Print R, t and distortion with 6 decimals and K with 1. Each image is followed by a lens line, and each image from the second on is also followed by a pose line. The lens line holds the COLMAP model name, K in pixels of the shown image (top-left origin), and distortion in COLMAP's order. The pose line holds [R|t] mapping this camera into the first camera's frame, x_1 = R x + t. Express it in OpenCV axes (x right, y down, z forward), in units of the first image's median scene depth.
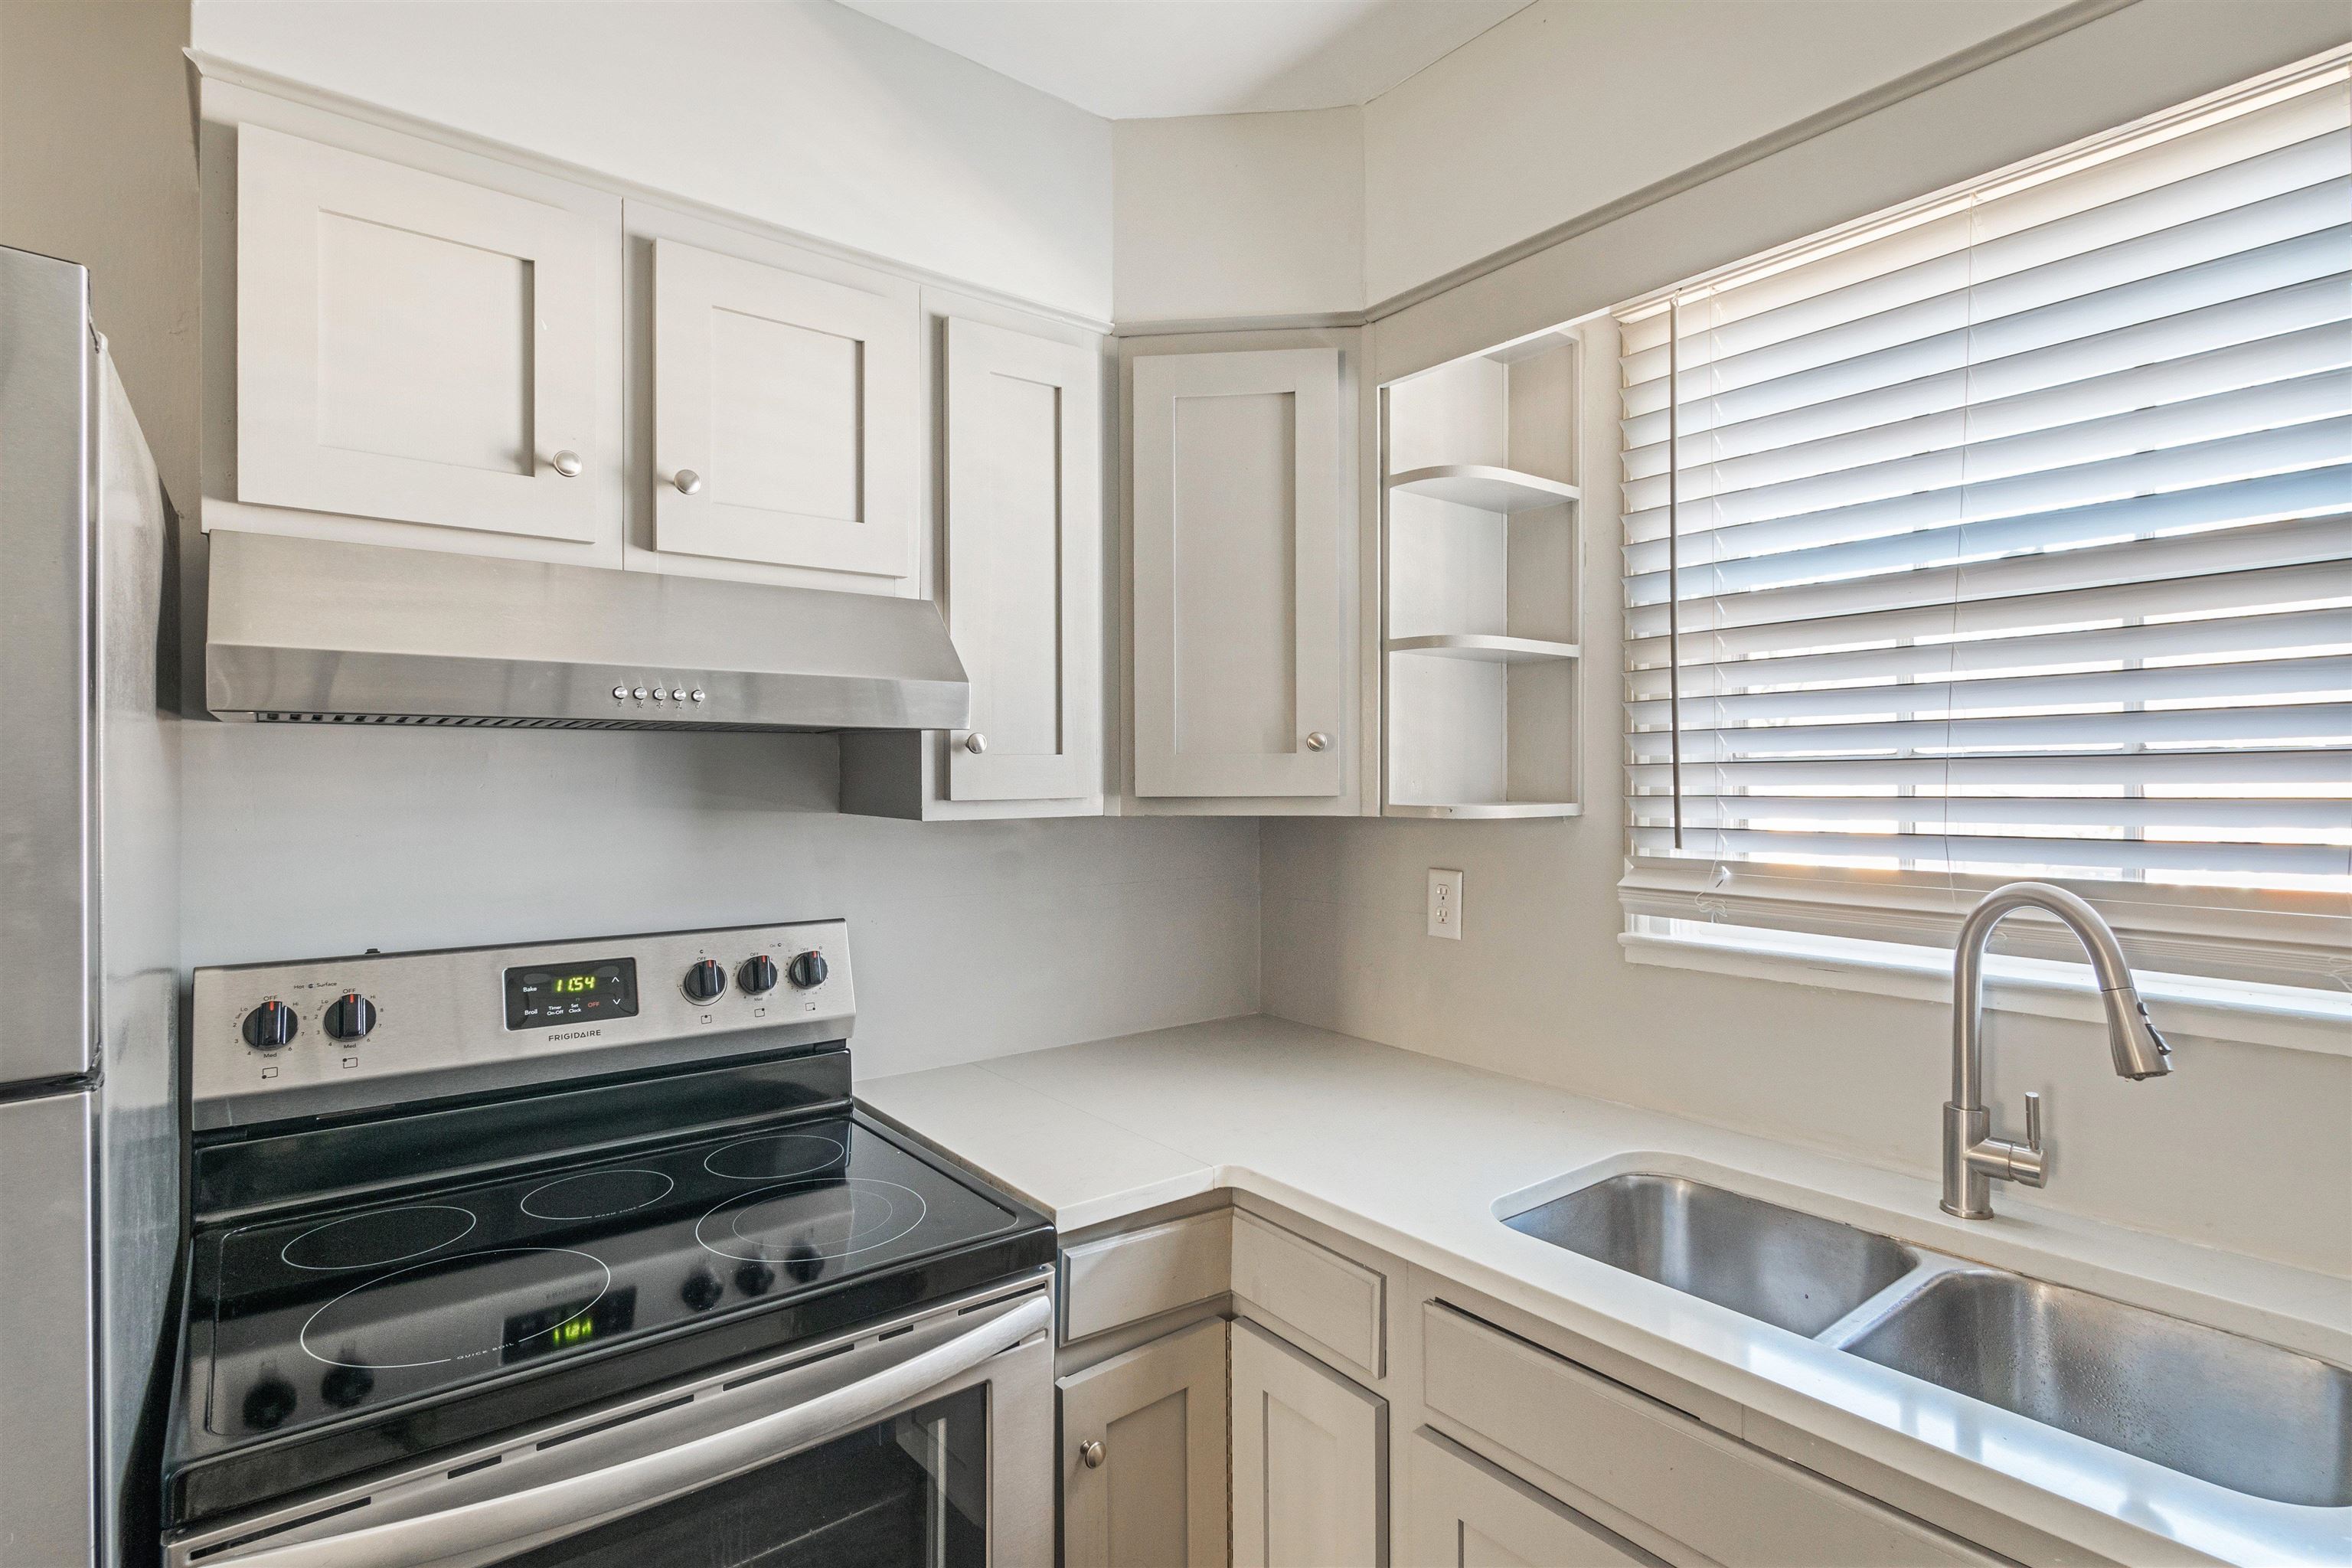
lens RADIAL K [[1136.5, 0, 1177.7], [0, 1136.5, 783.3], [0, 0, 1]] dist [-0.002100, -0.000356]
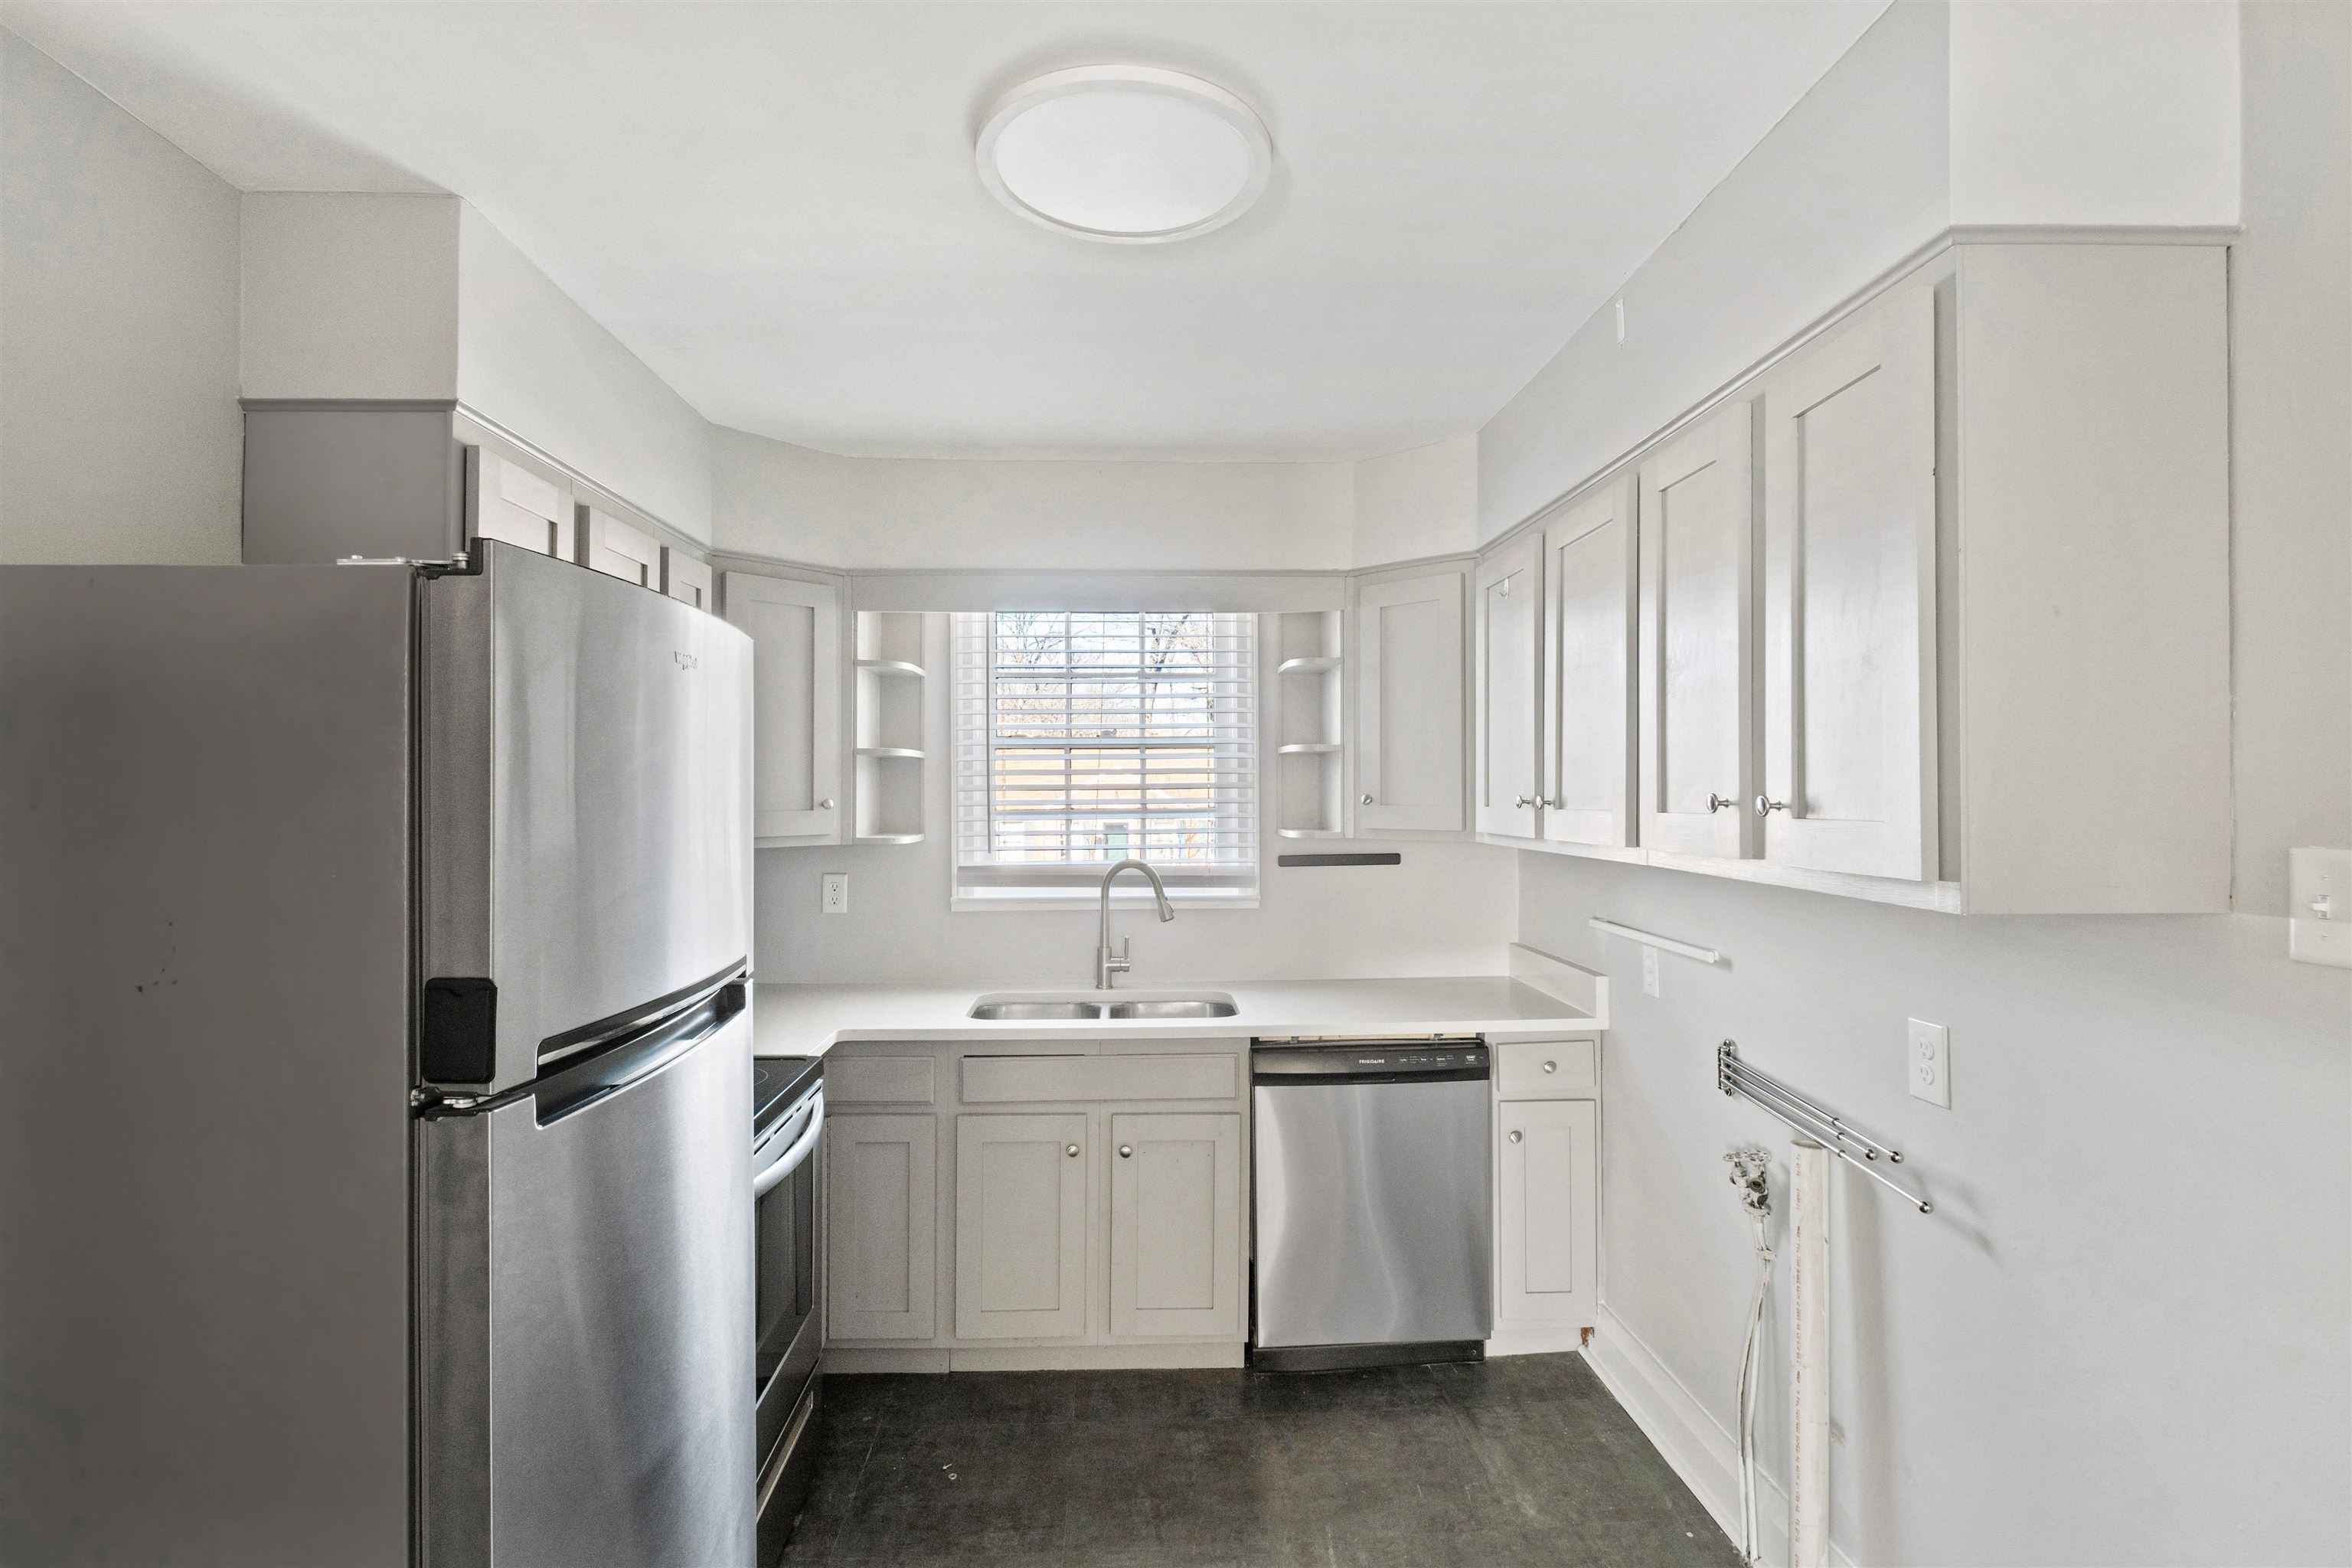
lens RADIAL K [[1136.5, 0, 1163.1], [0, 1136.5, 788.1], [0, 0, 1]] dist [-0.002100, -0.000356]
pose [[0.584742, -0.000003, 0.811219, -1.166666], [0.004245, 0.999986, -0.003056, -0.061809], [-0.811208, 0.005231, 0.584734, -0.550901]]
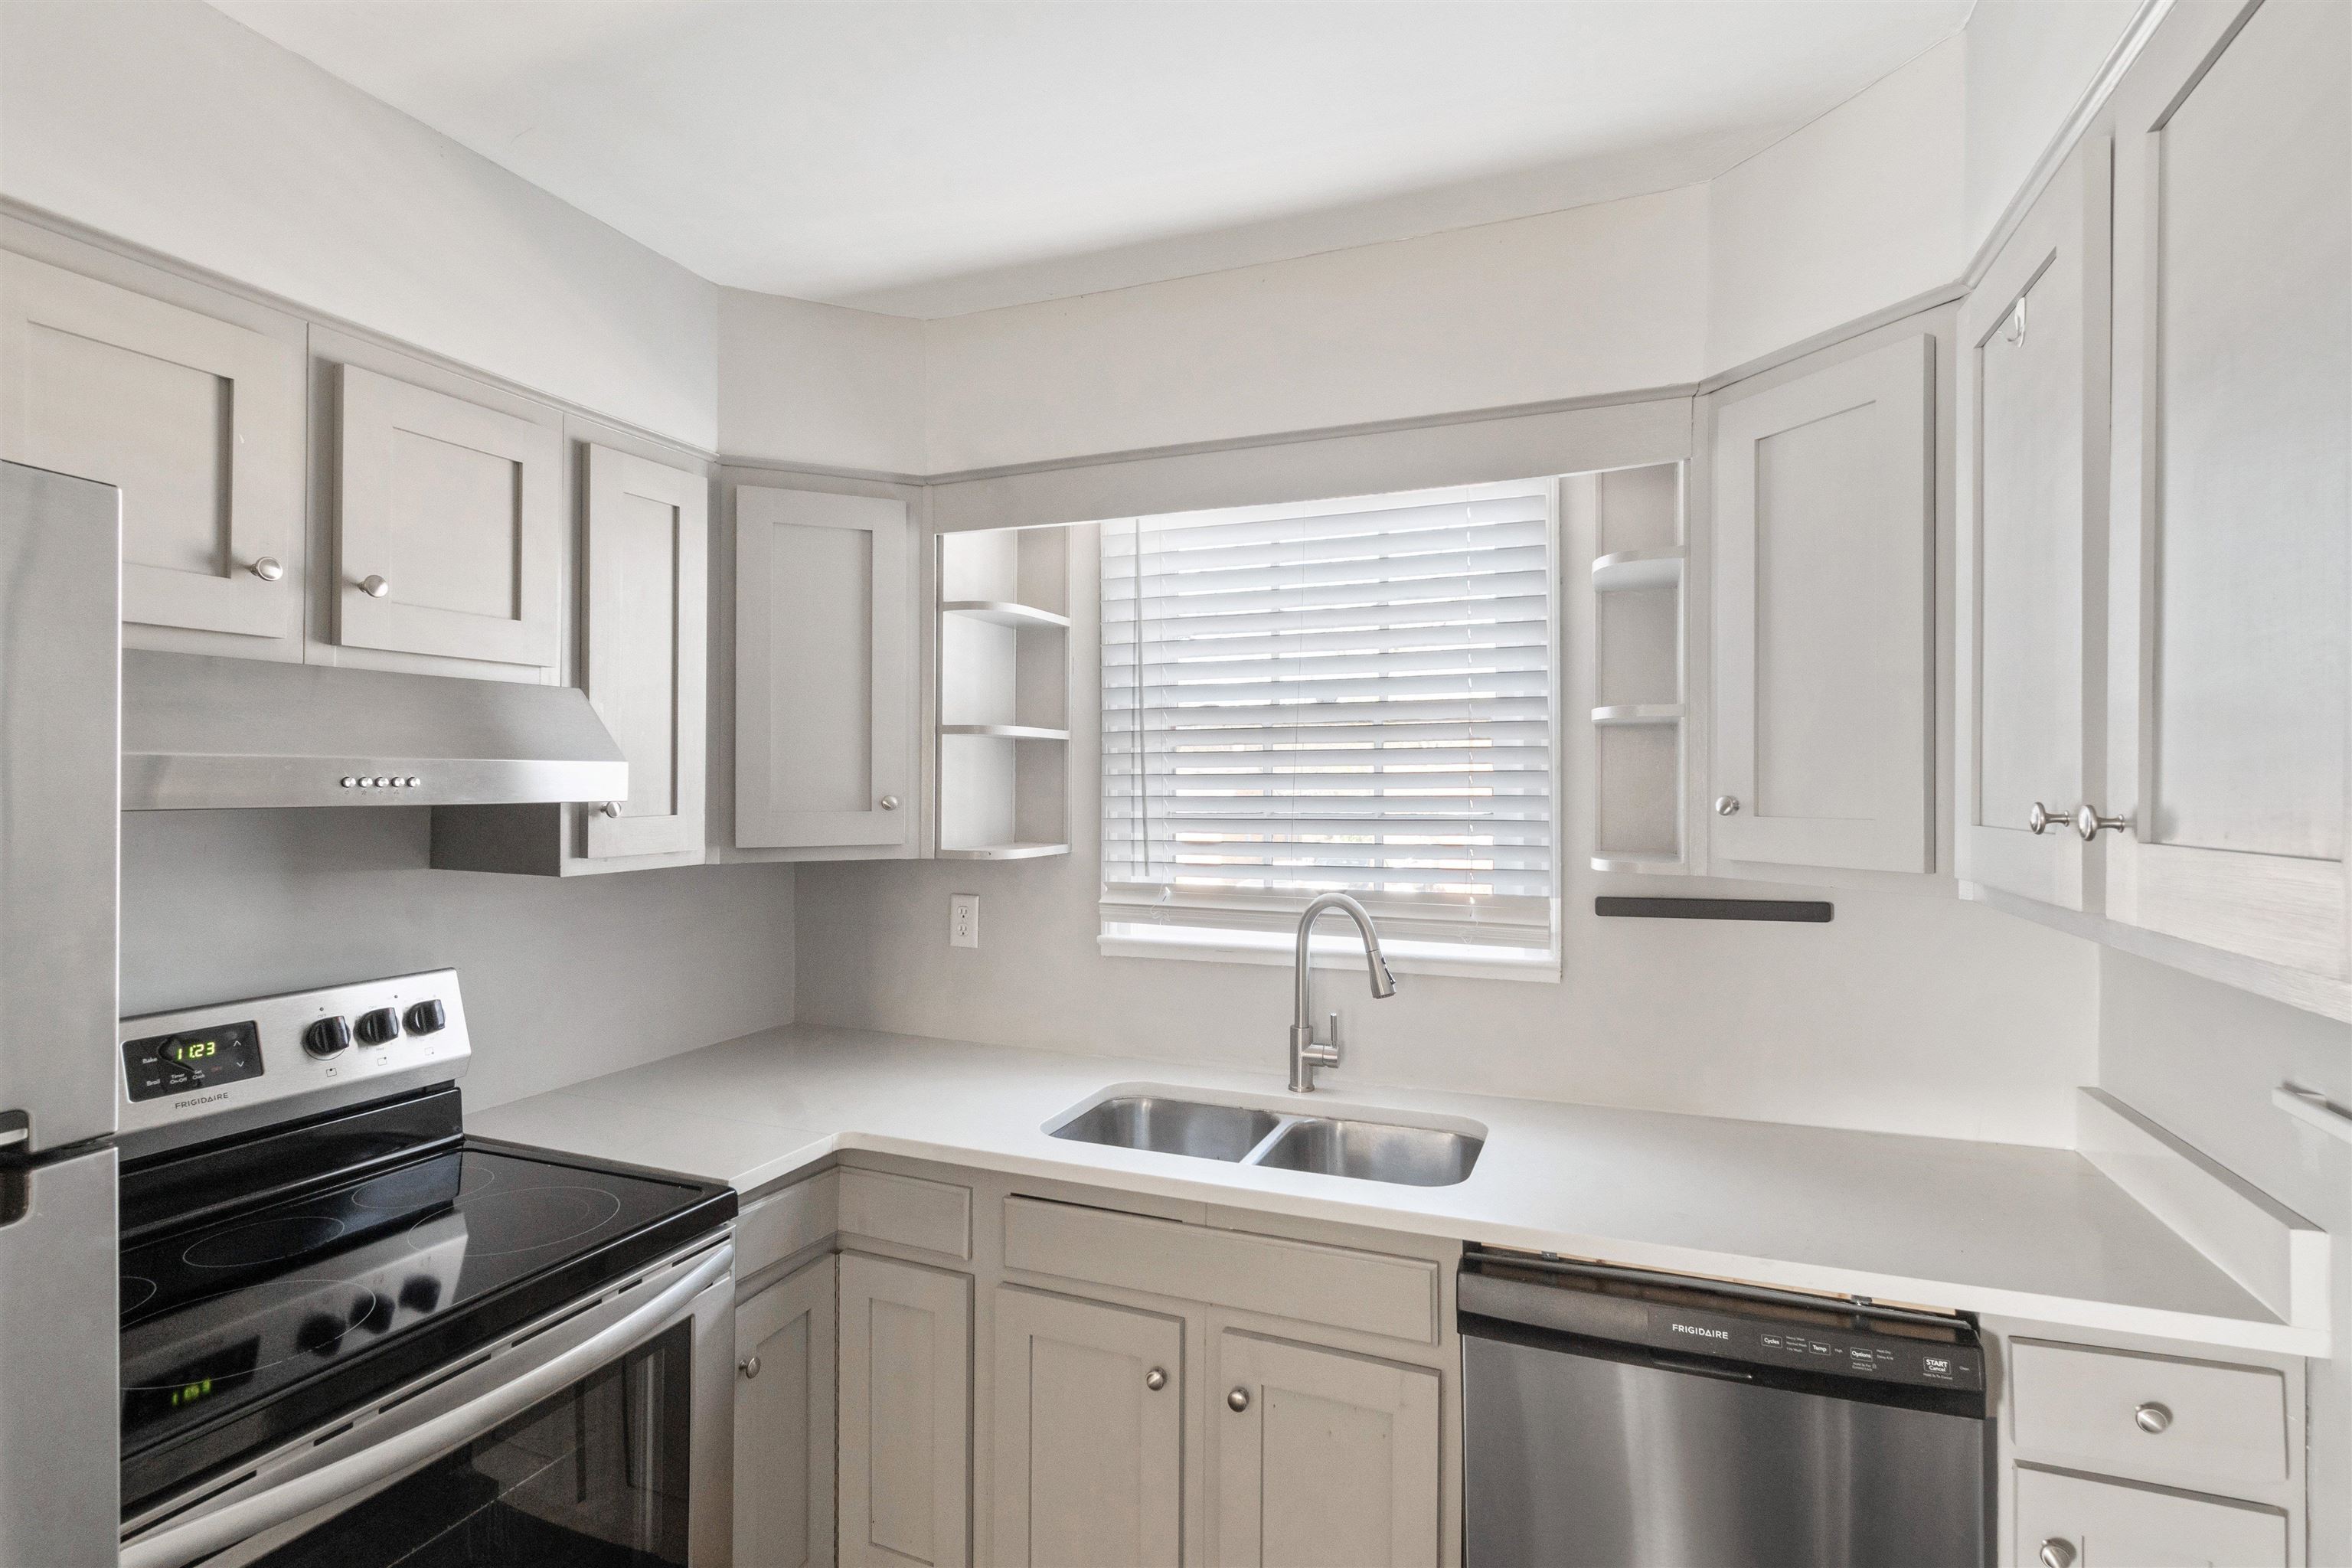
lens RADIAL K [[1136.5, 0, 1170.2], [0, 1136.5, 781.5], [0, 0, 1]] dist [-0.002100, -0.000356]
pose [[0.866533, 0.004242, 0.499101, -0.279783], [-0.001507, 0.999982, -0.005883, -0.061111], [-0.499117, 0.004345, 0.866524, -0.322393]]
